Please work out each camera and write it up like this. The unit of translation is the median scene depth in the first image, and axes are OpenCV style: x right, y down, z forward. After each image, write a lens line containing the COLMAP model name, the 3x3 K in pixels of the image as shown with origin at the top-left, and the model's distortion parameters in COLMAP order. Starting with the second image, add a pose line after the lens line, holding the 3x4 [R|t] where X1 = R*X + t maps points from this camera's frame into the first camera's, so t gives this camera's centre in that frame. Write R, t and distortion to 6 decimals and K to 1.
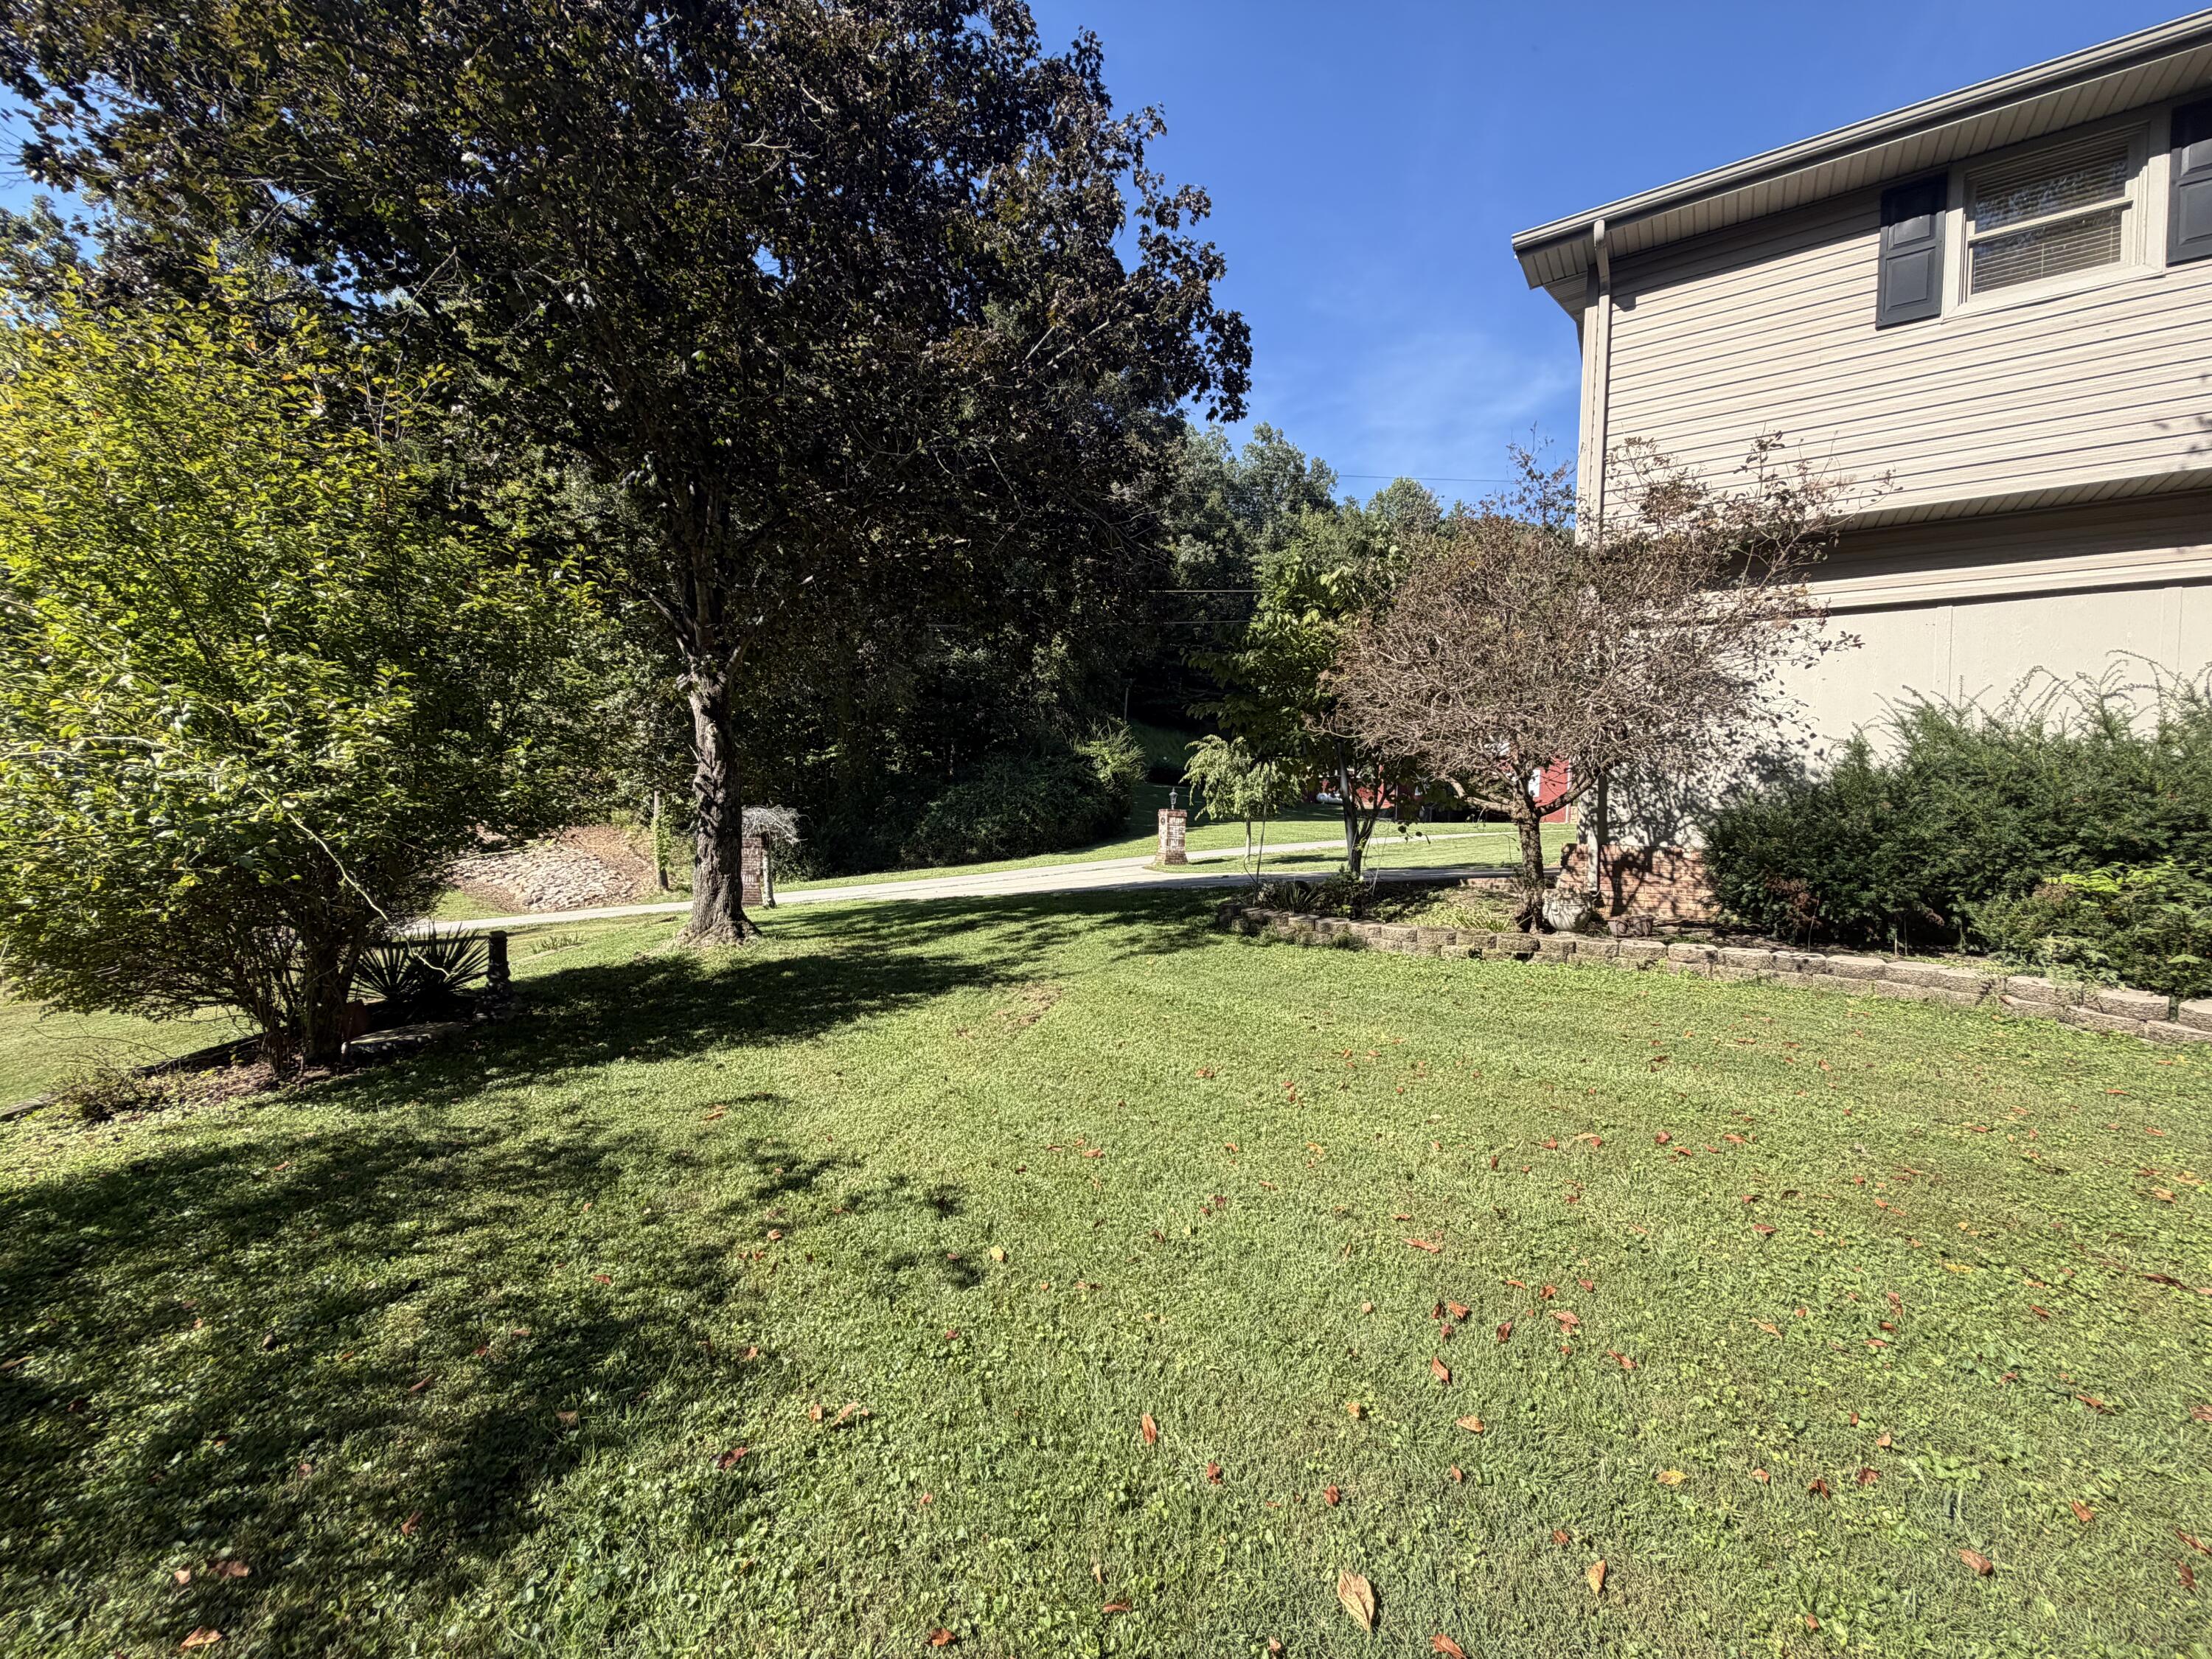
lens RADIAL K [[875.0, 0, 1101.4], [0, 875.0, 824.5], [0, 0, 1]] dist [0.000003, 0.000266]
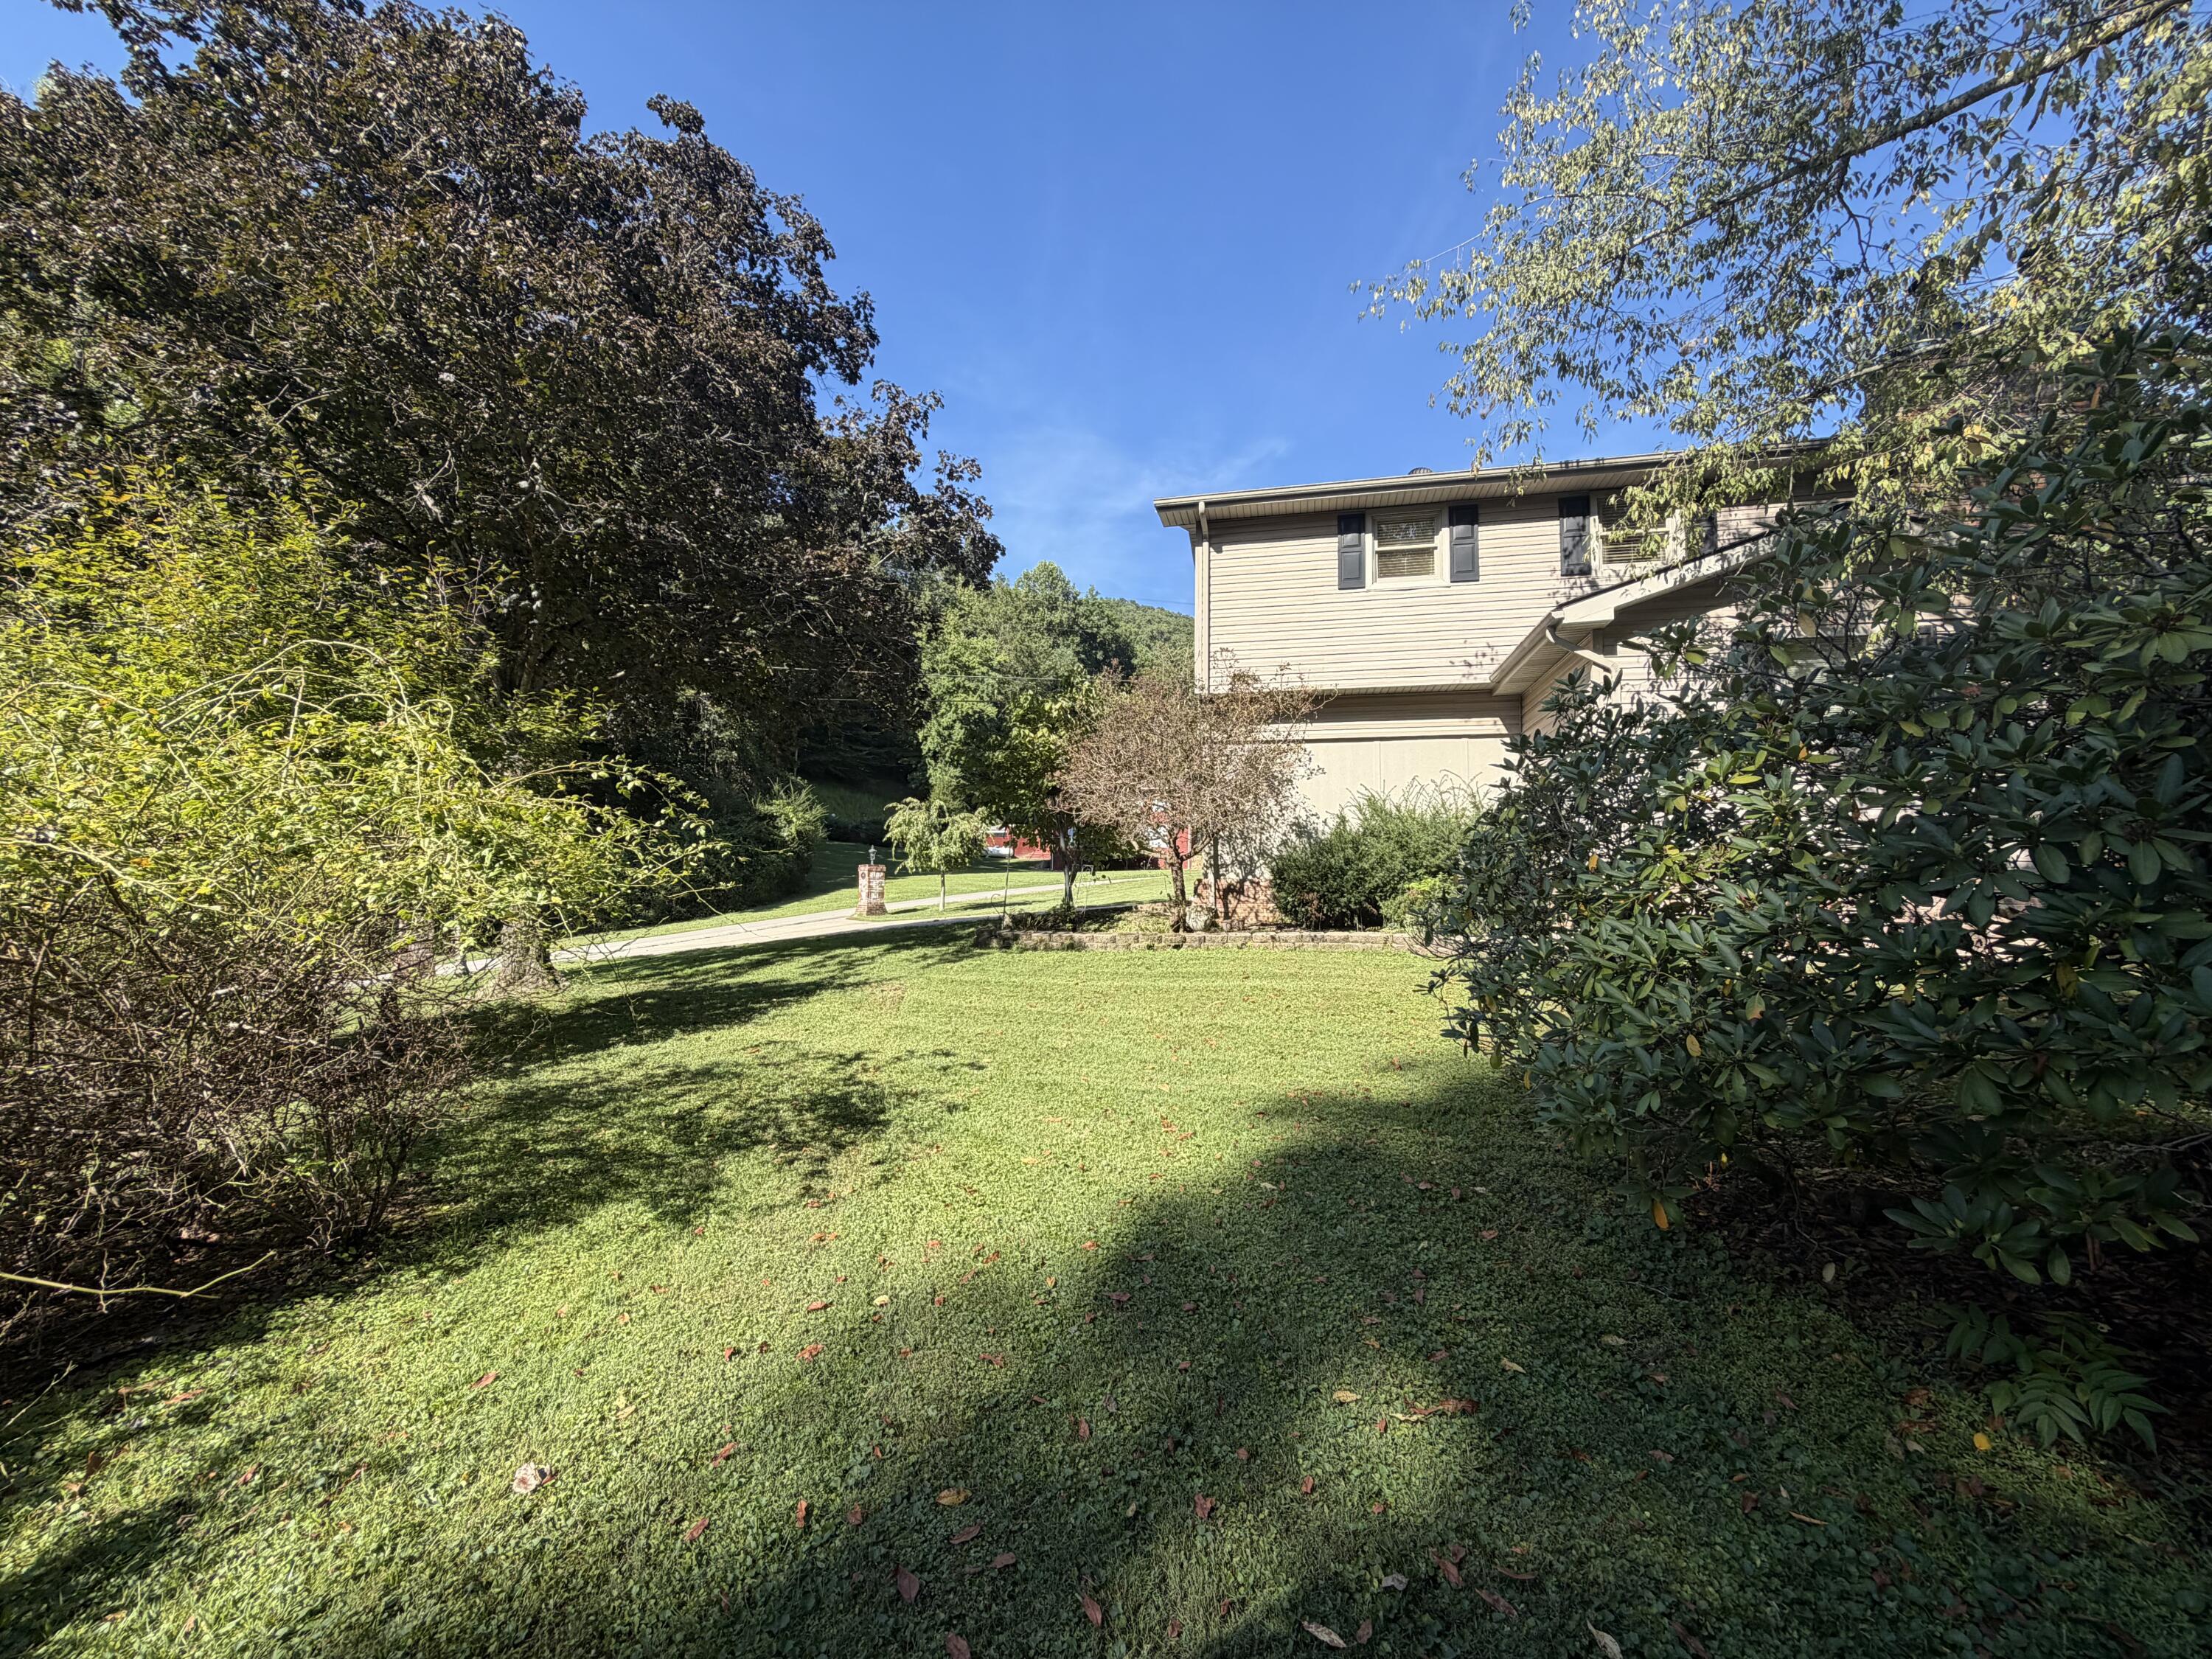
lens RADIAL K [[875.0, 0, 1101.4], [0, 875.0, 824.5], [0, 0, 1]] dist [0.000003, 0.000266]
pose [[0.923940, -0.004608, 0.382509, -0.242122], [0.028510, 0.997976, -0.056842, 0.009792], [-0.381472, 0.063424, 0.922202, -0.415566]]
